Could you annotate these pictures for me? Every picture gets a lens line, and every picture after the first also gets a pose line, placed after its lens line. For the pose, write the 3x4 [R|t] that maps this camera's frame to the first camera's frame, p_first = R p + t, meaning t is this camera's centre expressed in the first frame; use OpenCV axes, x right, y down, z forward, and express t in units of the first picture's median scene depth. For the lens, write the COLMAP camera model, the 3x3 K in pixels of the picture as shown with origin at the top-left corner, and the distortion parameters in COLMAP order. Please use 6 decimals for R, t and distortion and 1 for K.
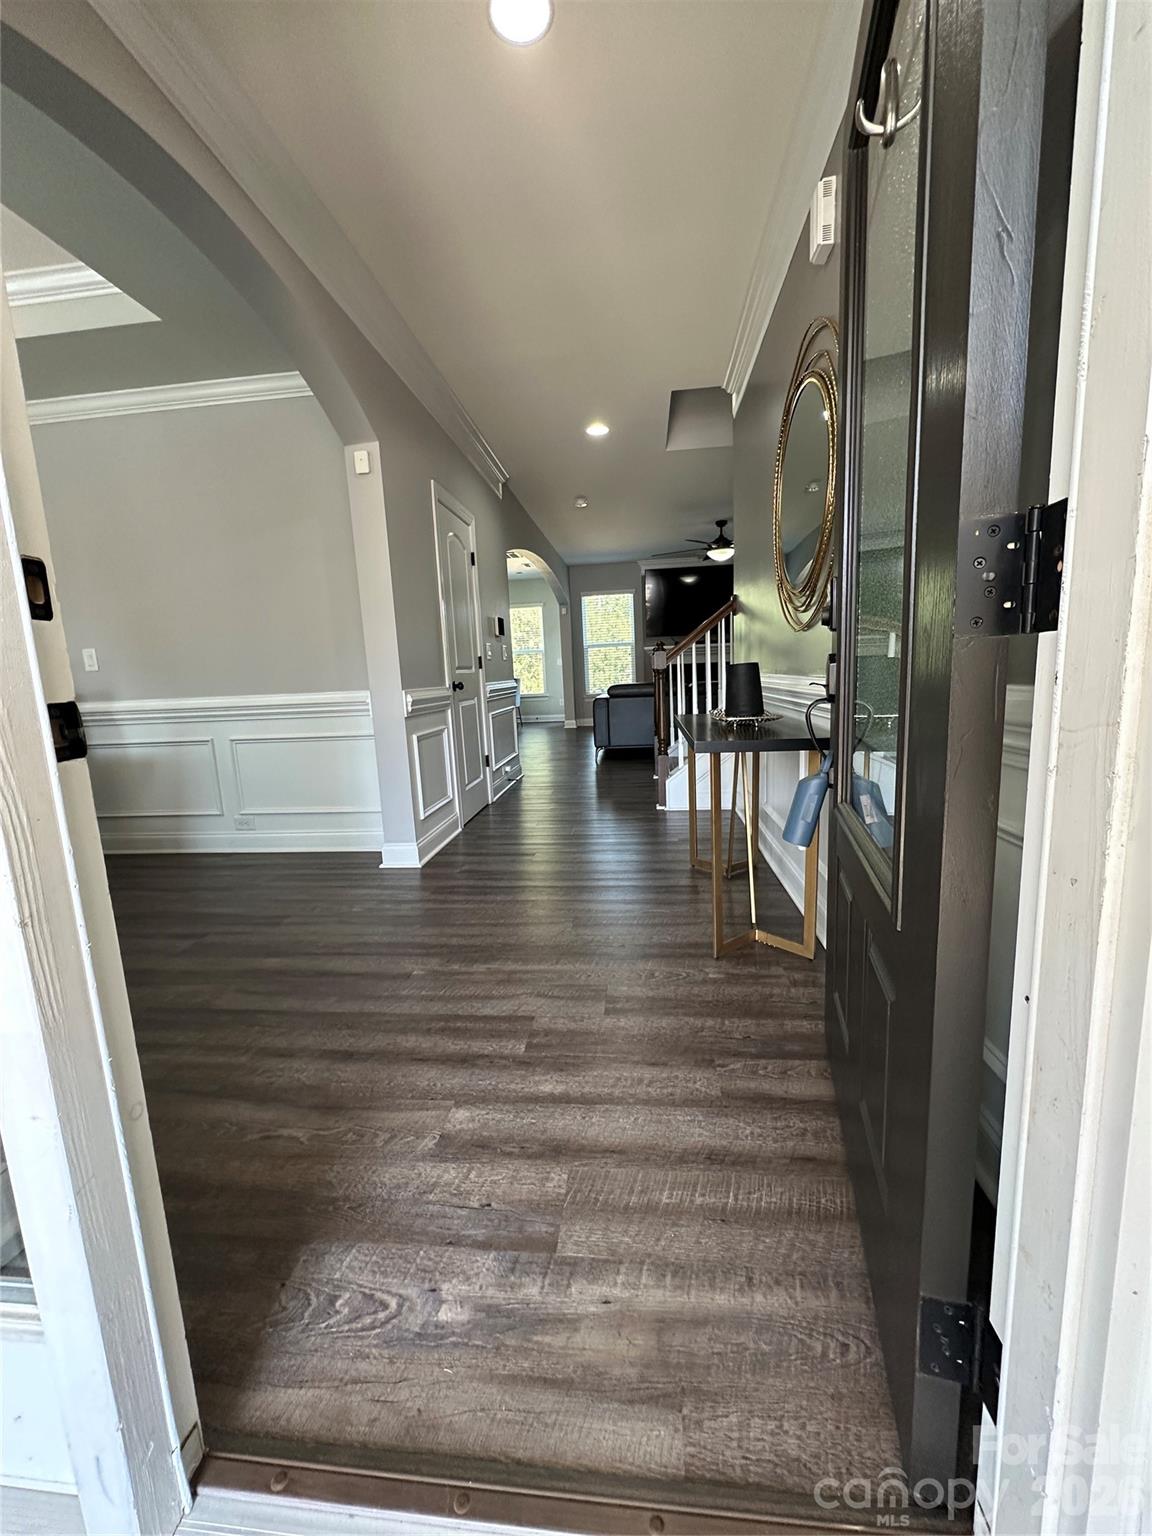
lens RADIAL K [[607.3, 0, 575.1], [0, 607.3, 768.3], [0, 0, 1]] dist [-0.005386, 0.001973]
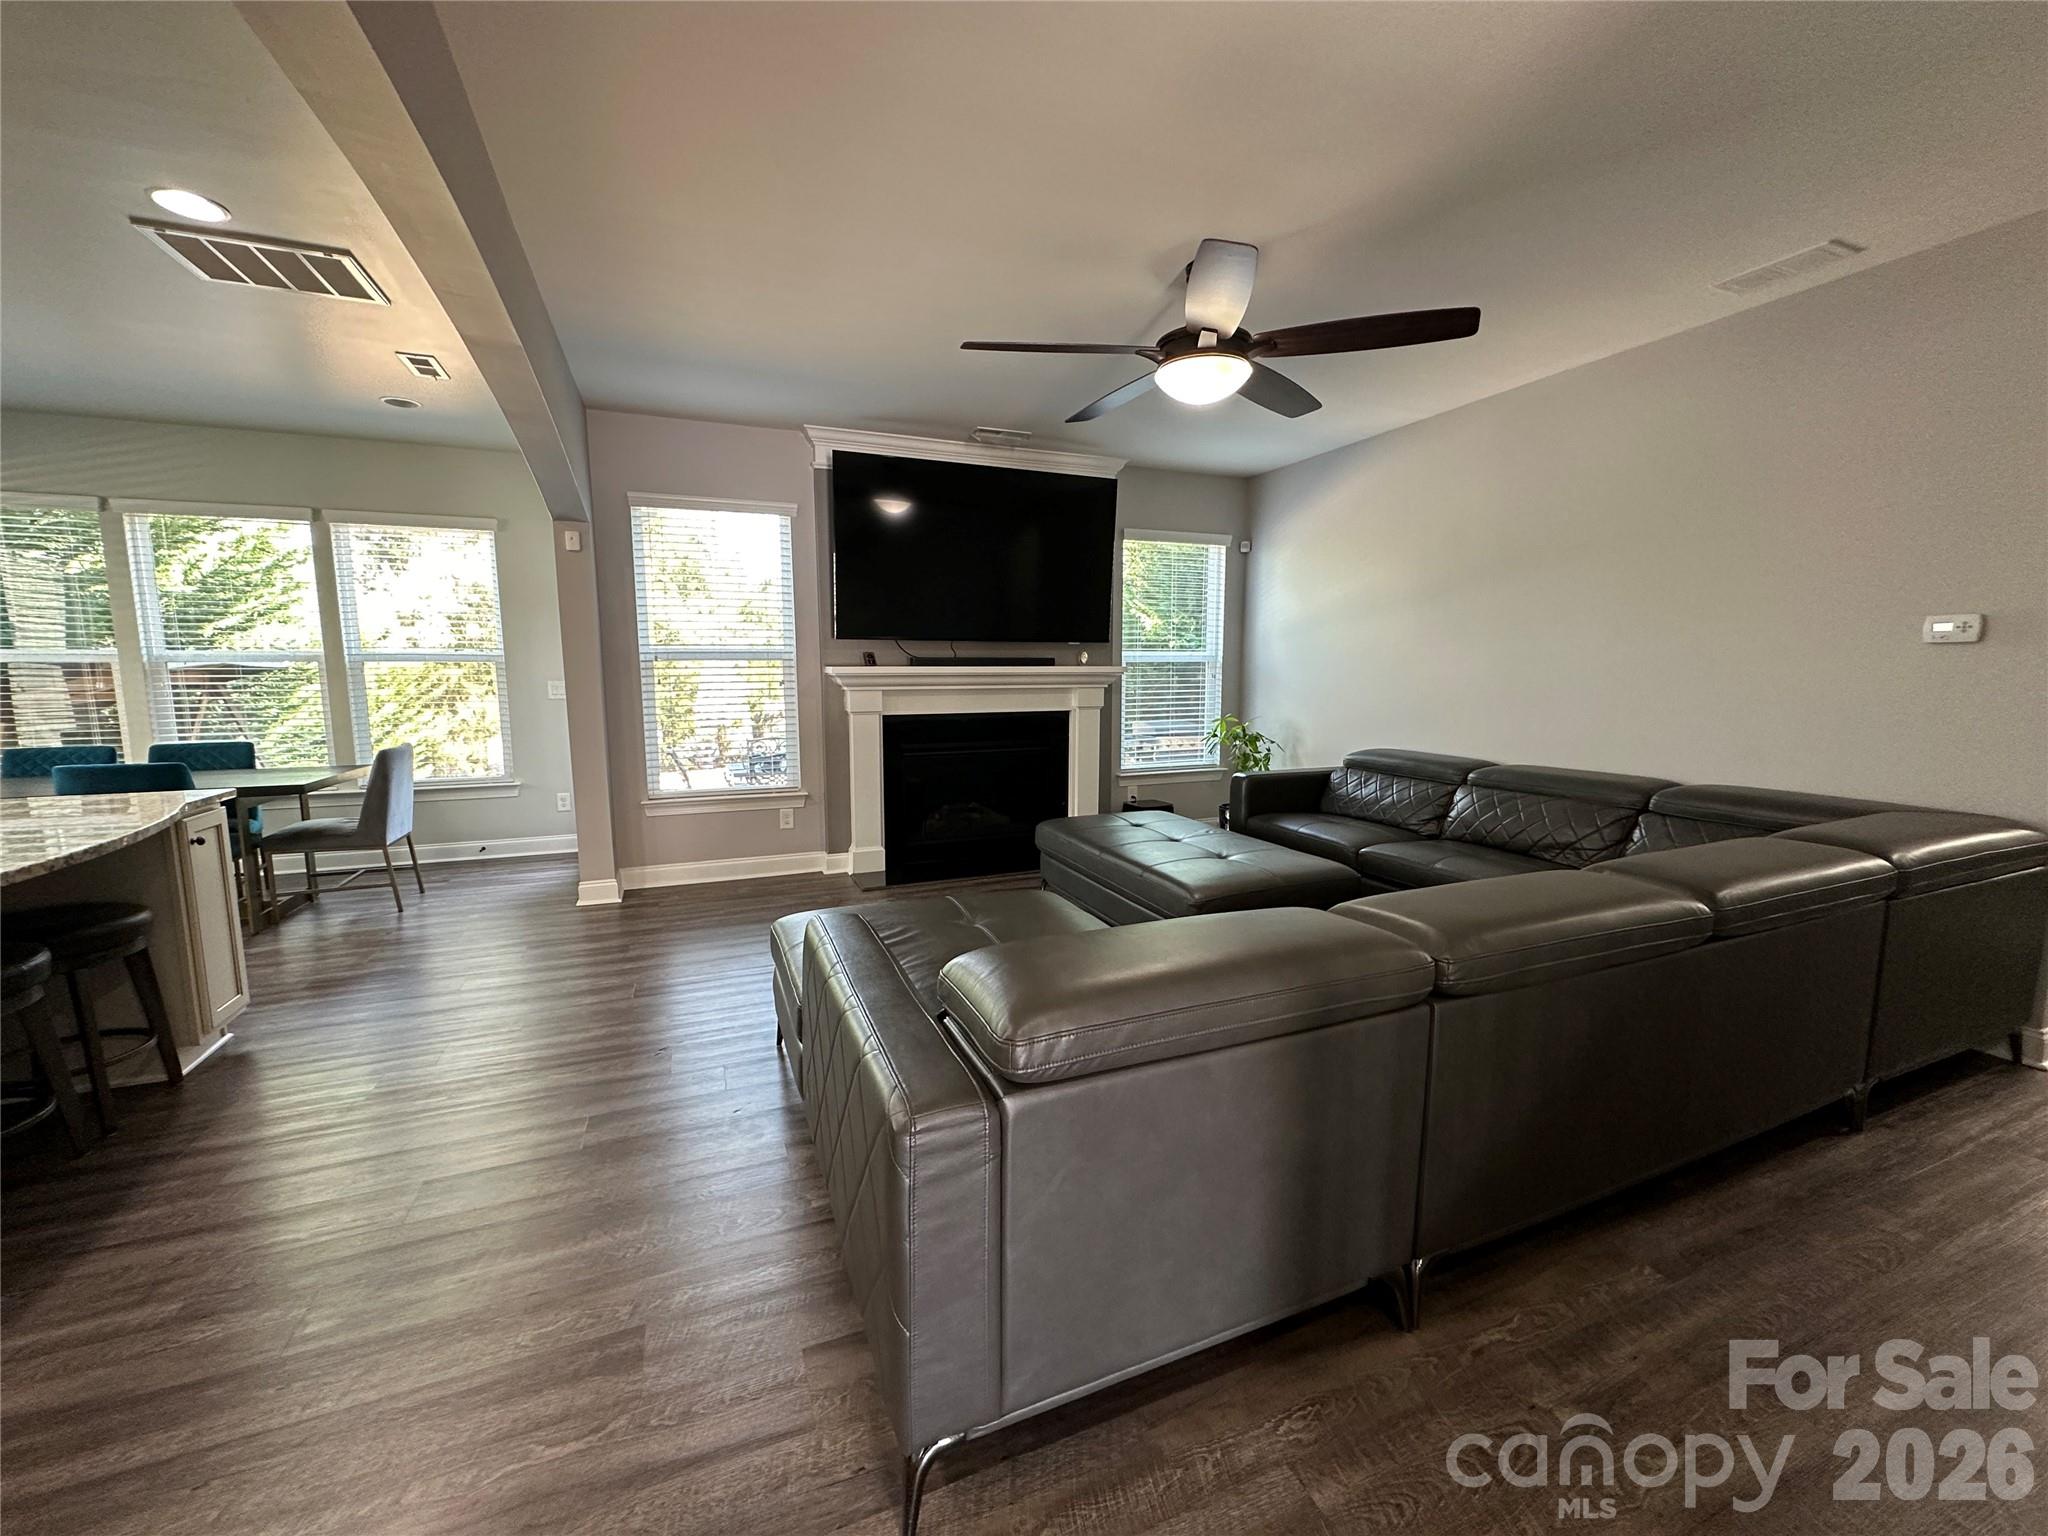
lens RADIAL K [[809.7, 0, 1025.3], [0, 809.7, 770.2], [0, 0, 1]] dist [-0.005386, 0.001973]
pose [[0.874605, -0.014652, 0.484615, -0.016805], [0.036054, 0.998741, -0.034873, -0.112310], [-0.483494, 0.047972, 0.874032, 0.503504]]
